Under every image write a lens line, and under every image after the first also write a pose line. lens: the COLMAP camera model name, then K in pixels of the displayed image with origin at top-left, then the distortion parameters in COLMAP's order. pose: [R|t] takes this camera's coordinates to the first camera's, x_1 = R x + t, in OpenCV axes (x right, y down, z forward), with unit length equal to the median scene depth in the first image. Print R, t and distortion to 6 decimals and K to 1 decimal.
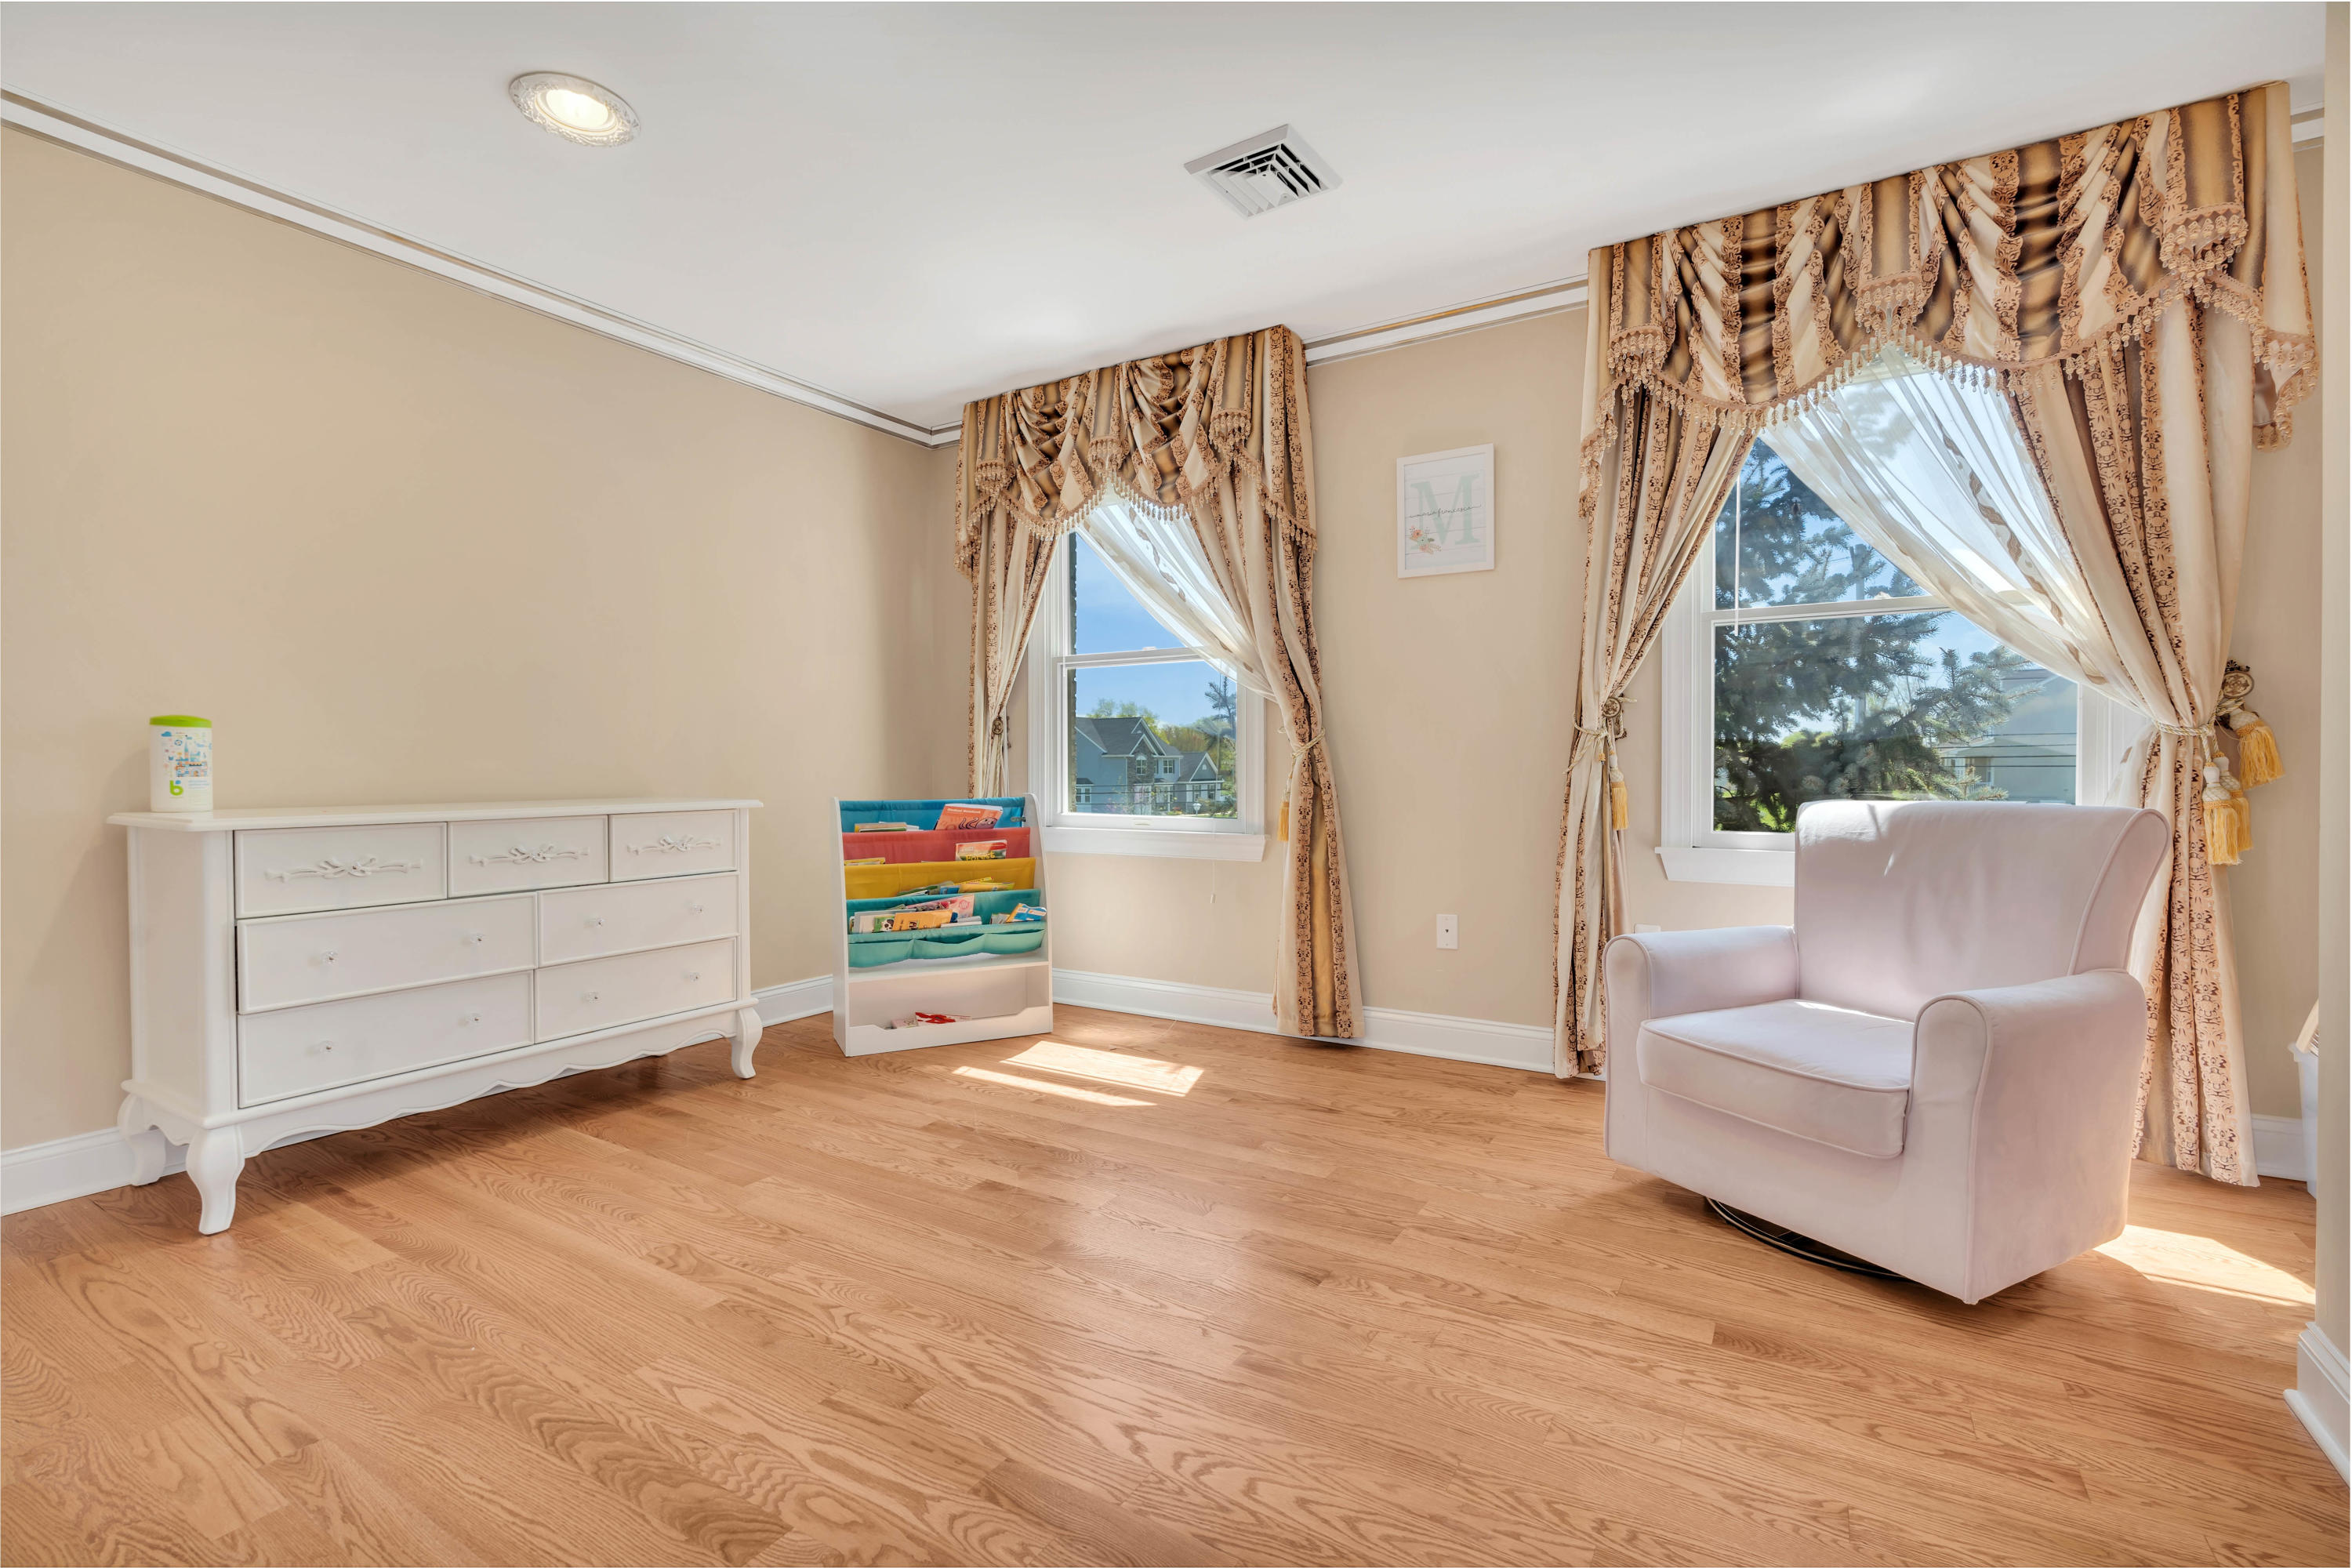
lens RADIAL K [[1054.6, 0, 1179.2], [0, 1054.6, 779.0], [0, 0, 1]] dist [-0.010744, 0.002217]
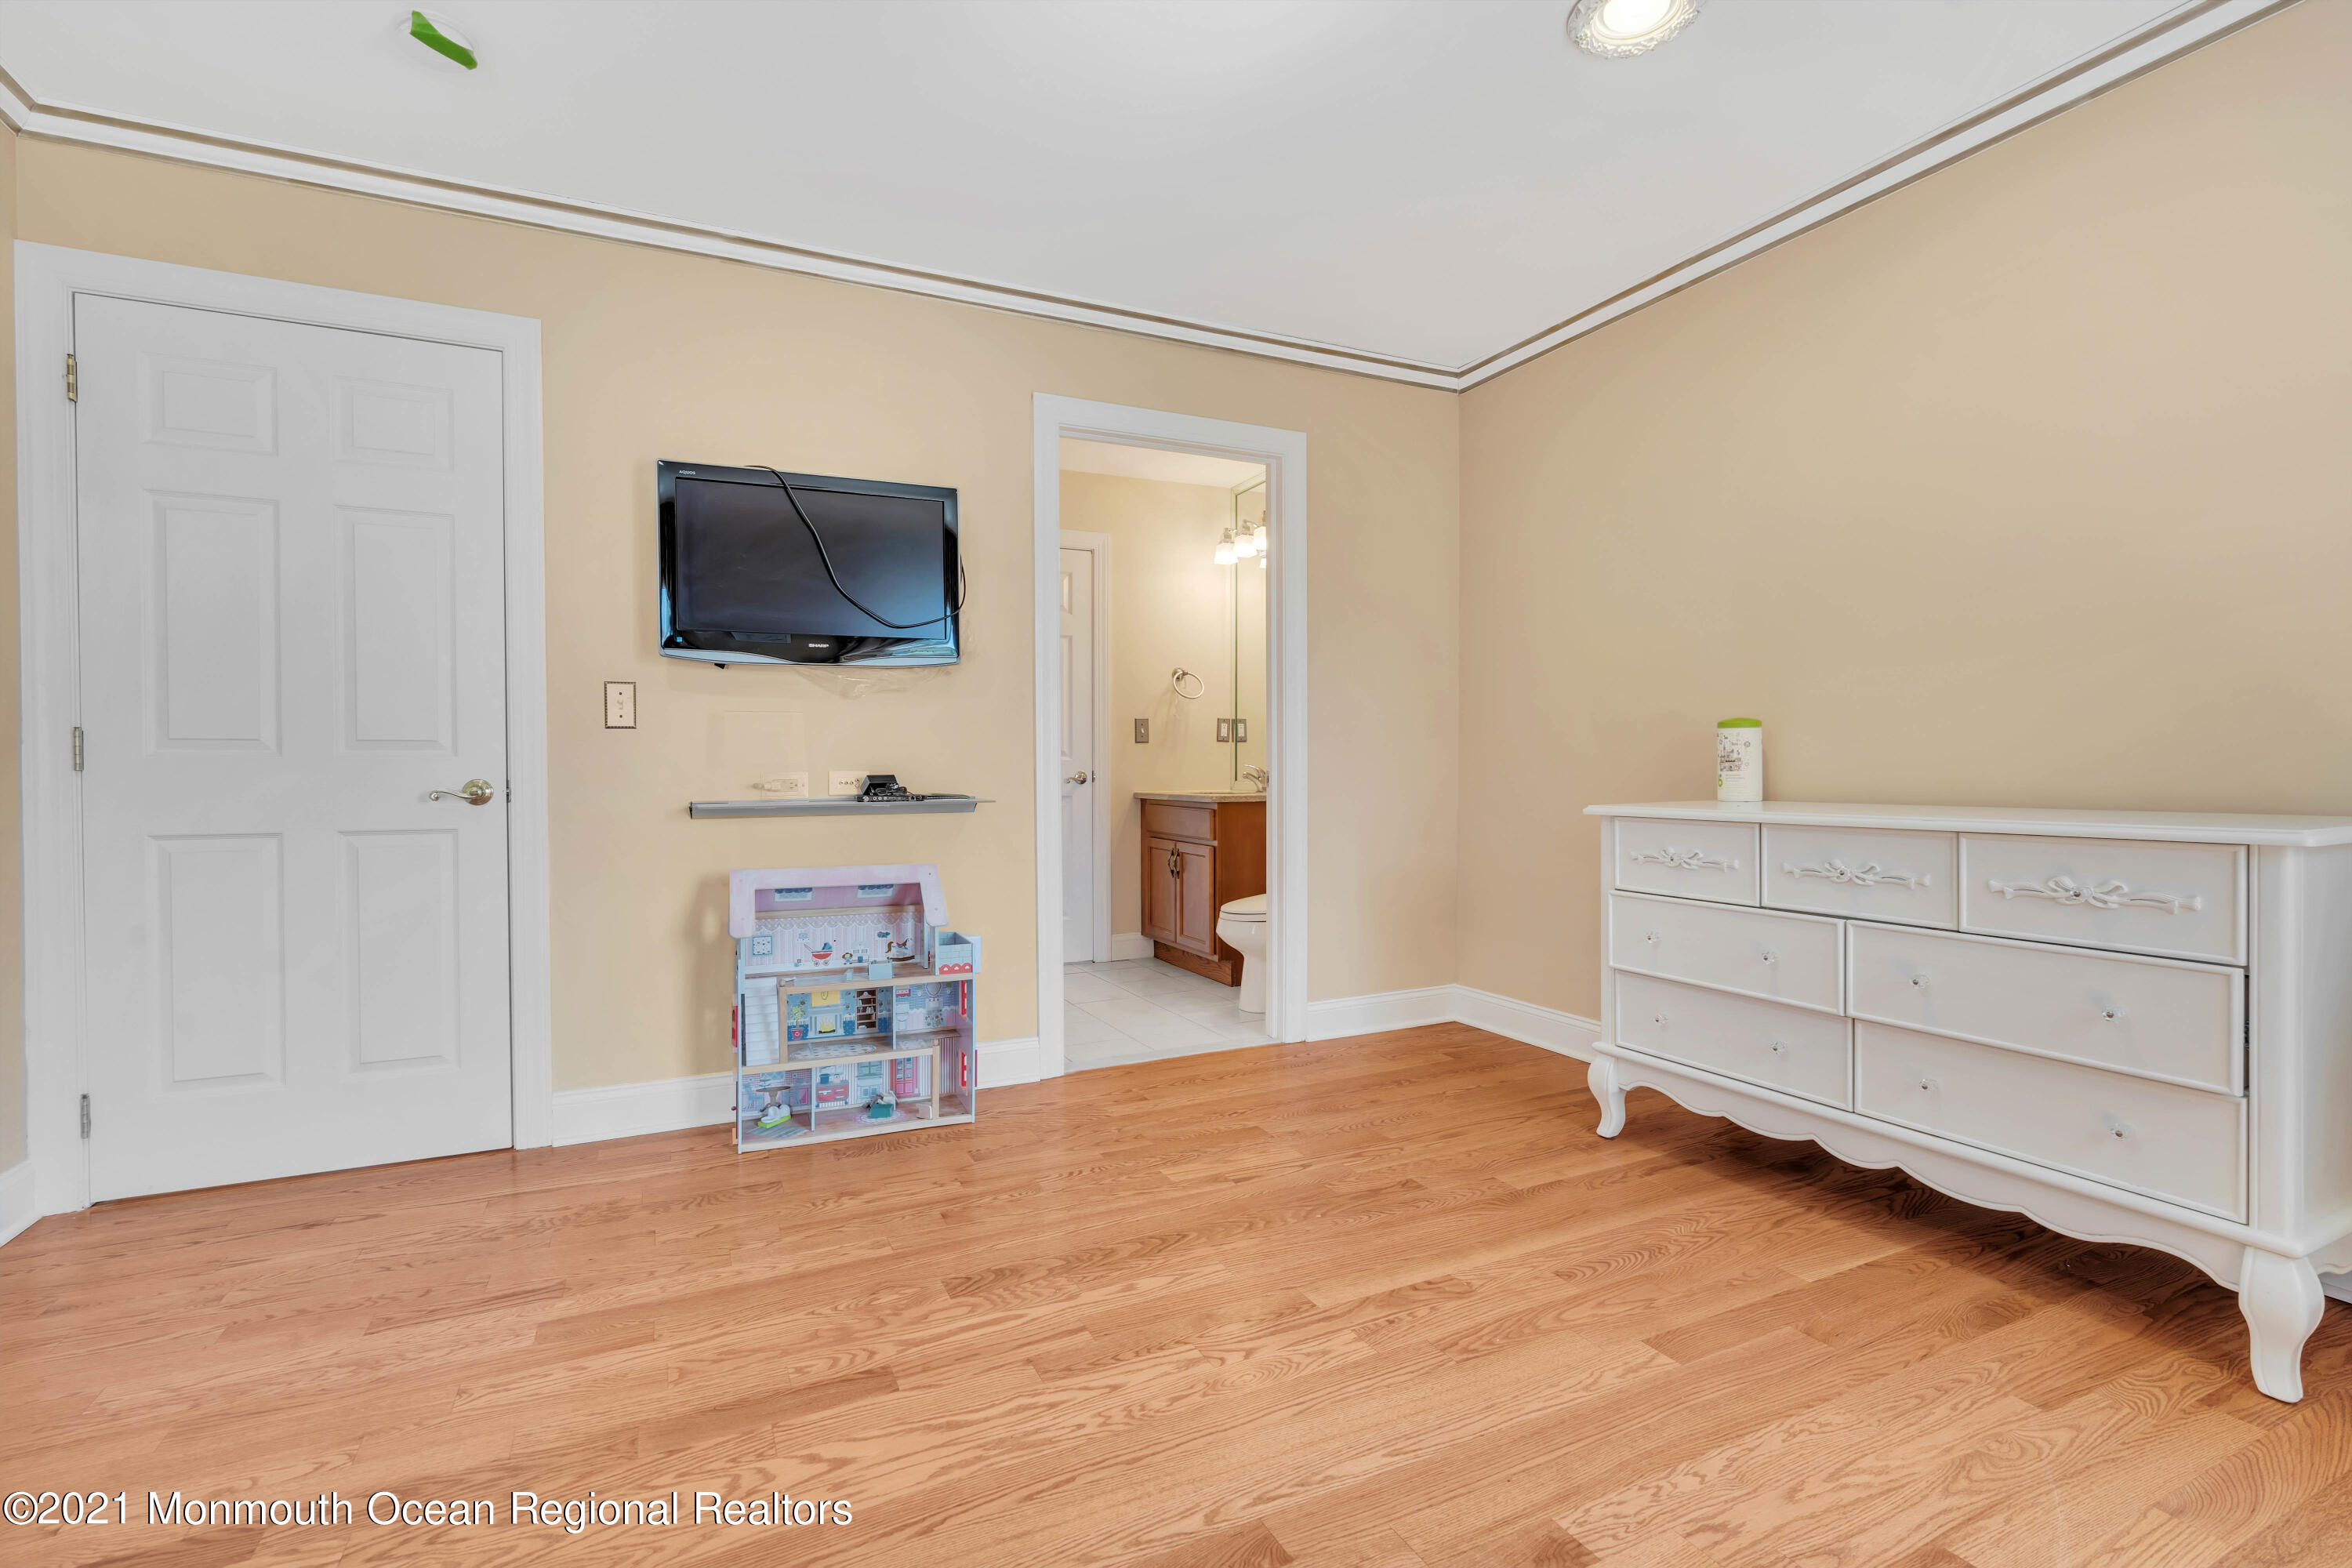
lens RADIAL K [[1054.6, 0, 1167.4], [0, 1054.6, 777.6], [0, 0, 1]] dist [-0.010744, 0.002217]
pose [[-0.543631, 0.016164, -0.839169, 0.298800], [-0.001466, 0.999795, 0.020207, -0.014451], [0.839323, 0.012215, -0.543496, 0.901688]]
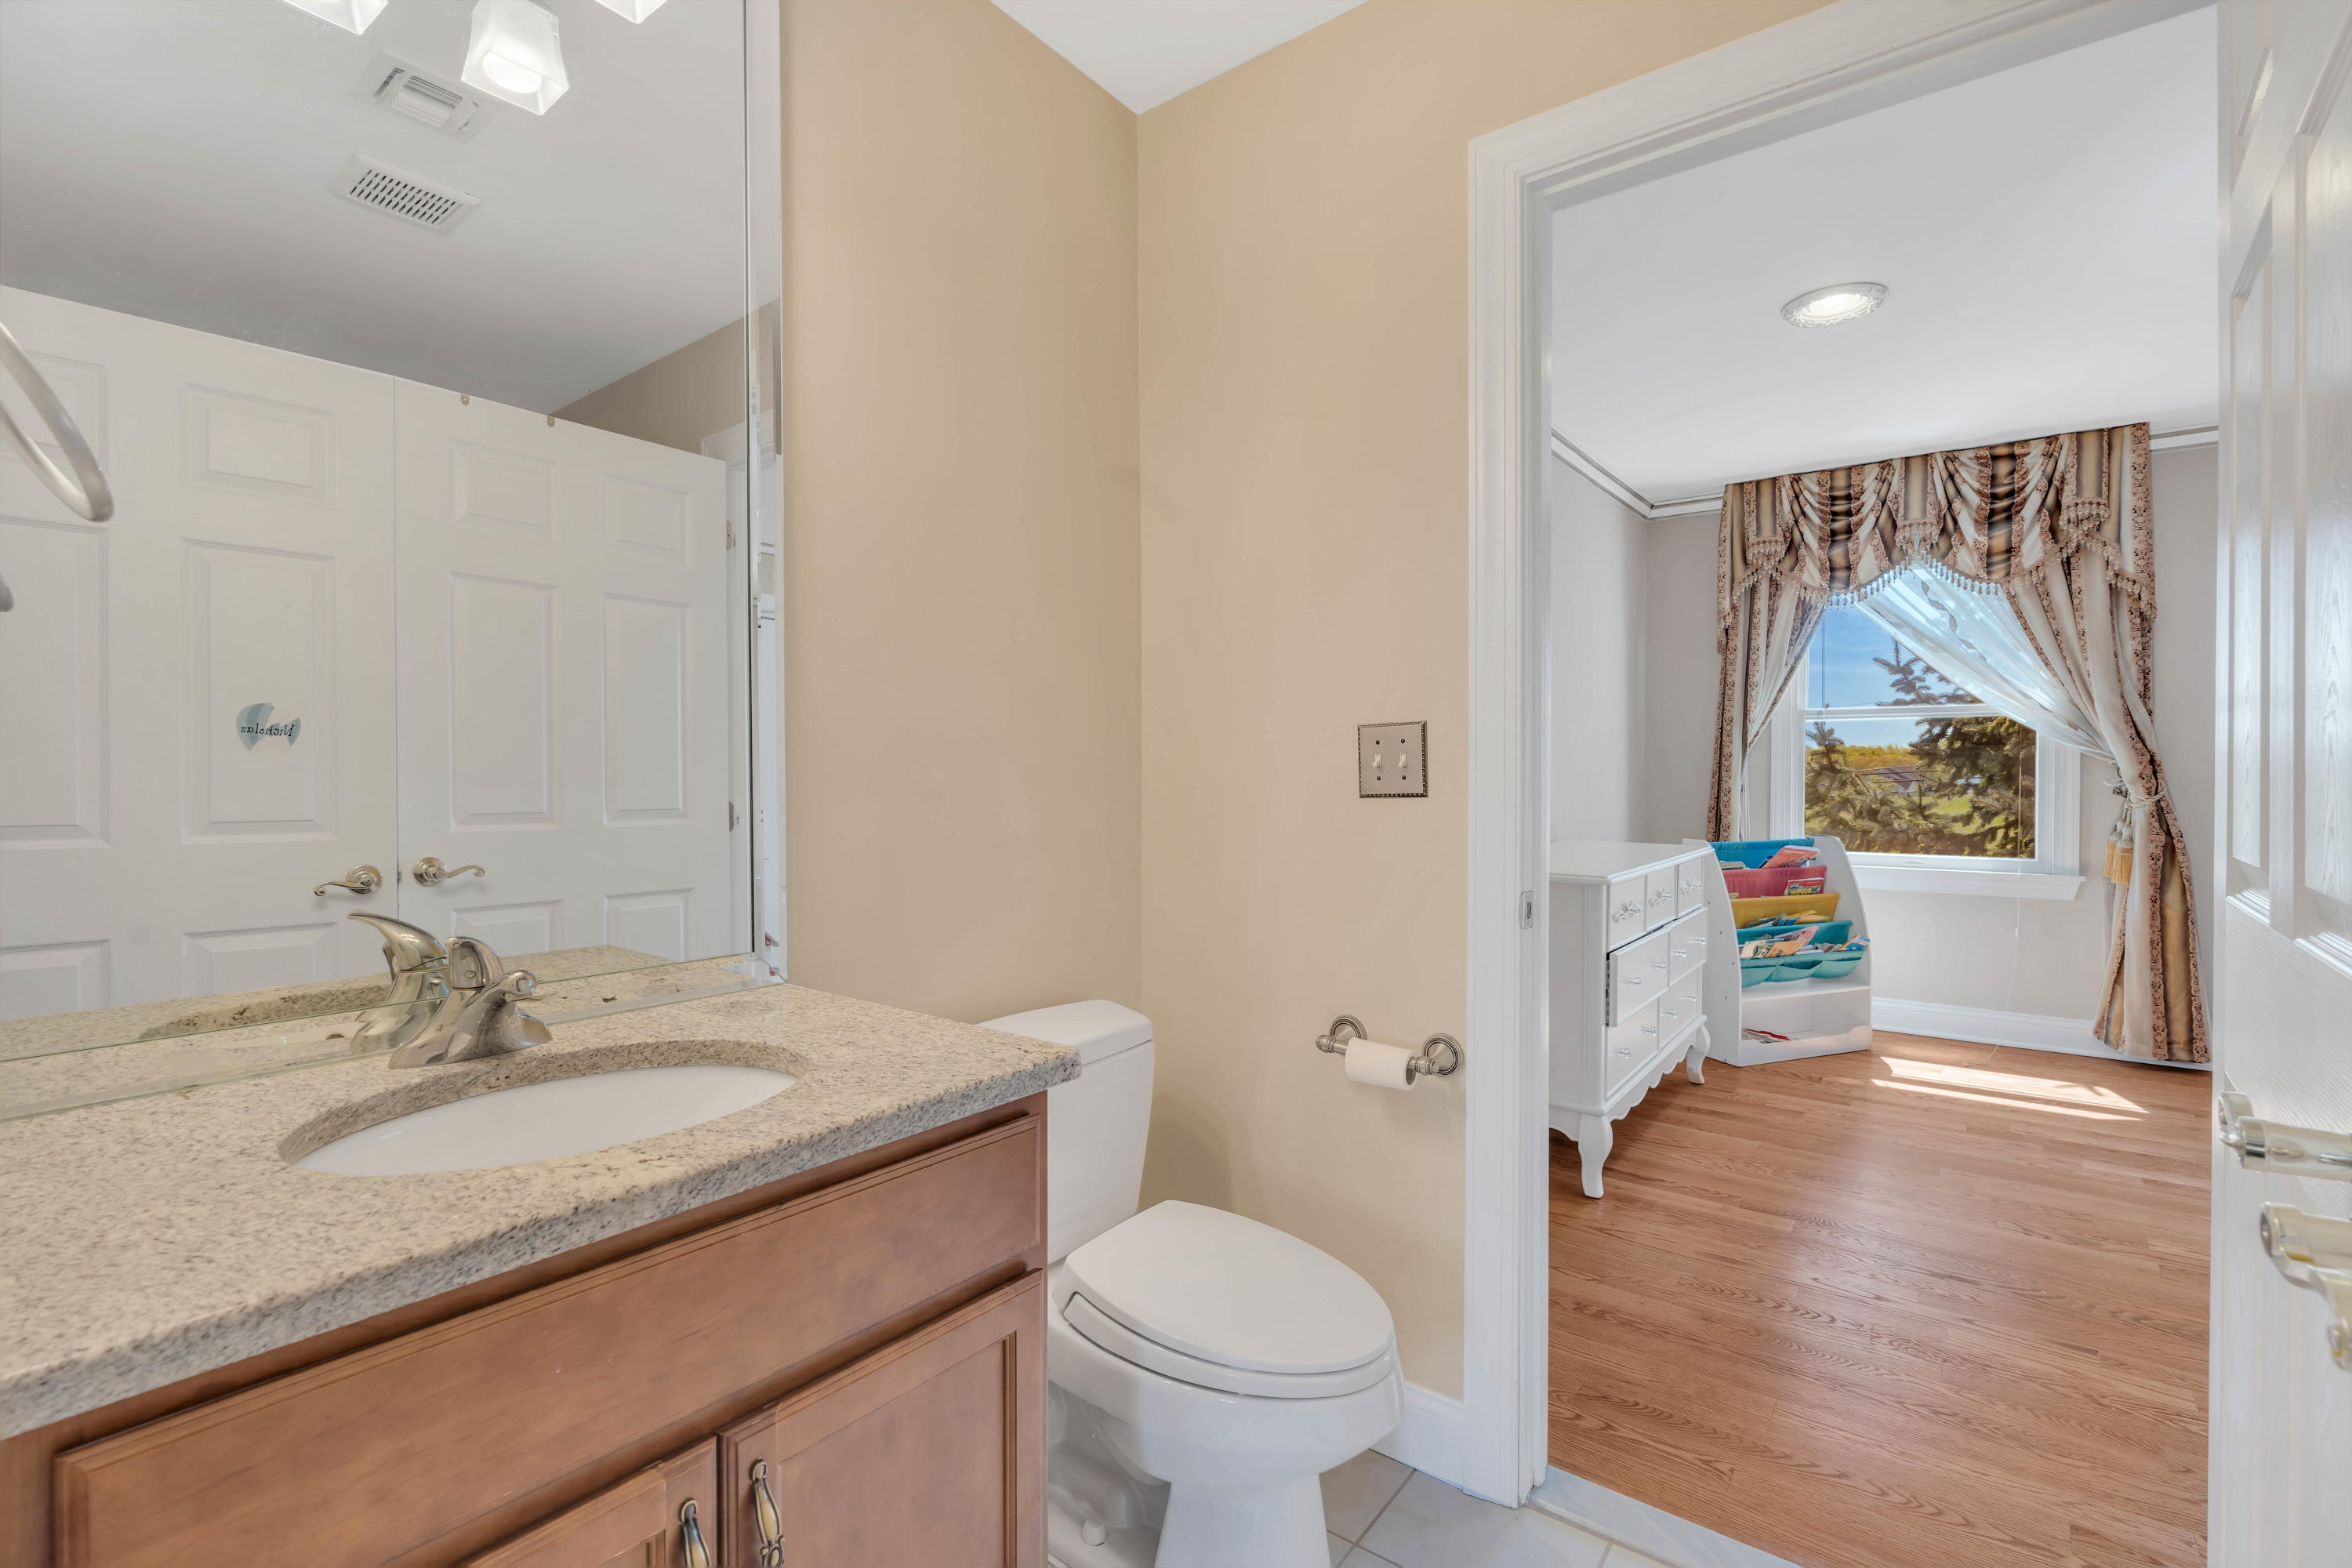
lens RADIAL K [[1054.6, 0, 1170.5], [0, 1054.6, 777.3], [0, 0, 1]] dist [-0.010744, 0.002217]
pose [[0.994127, 0.003351, -0.108168, -0.950569], [-0.003701, 0.999989, -0.003030, -0.056150], [0.108156, 0.003413, 0.994128, -0.251361]]
